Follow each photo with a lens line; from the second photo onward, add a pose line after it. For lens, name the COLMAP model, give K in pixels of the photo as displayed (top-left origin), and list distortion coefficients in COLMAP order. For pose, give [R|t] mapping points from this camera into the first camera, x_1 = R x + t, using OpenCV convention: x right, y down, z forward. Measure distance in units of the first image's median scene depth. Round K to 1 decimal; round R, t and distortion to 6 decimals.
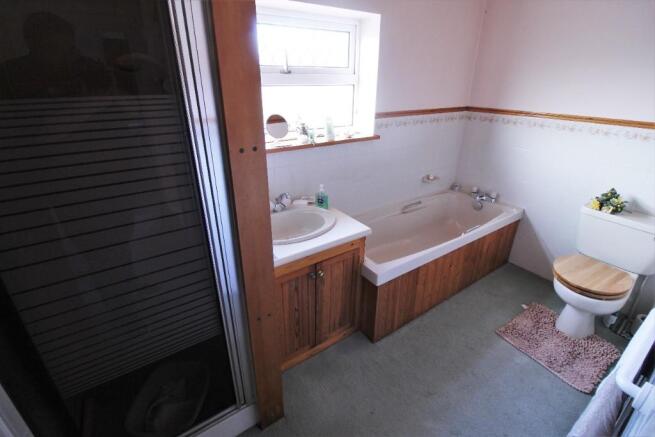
lens RADIAL K [[305.3, 0, 330.4], [0, 305.3, 210.5], [0, 0, 1]] dist [-0.012318, -0.000869]
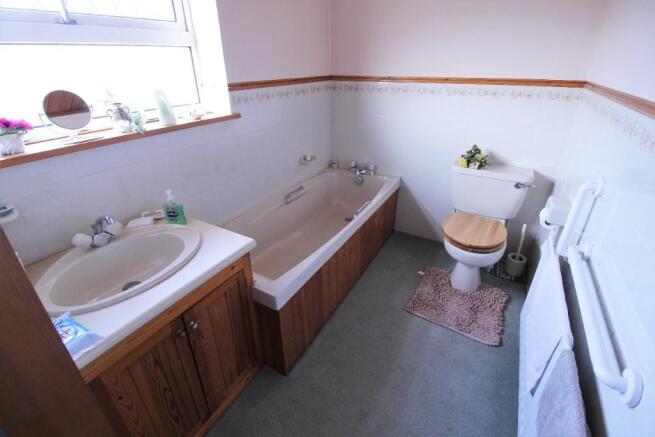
lens RADIAL K [[305.3, 0, 330.4], [0, 305.3, 210.5], [0, 0, 1]] dist [-0.012318, -0.000869]
pose [[0.902026, -0.200552, 0.382267, 0.026588], [0.181271, 0.979646, 0.086221, -0.031767], [-0.391778, -0.008480, 0.920021, 0.214242]]
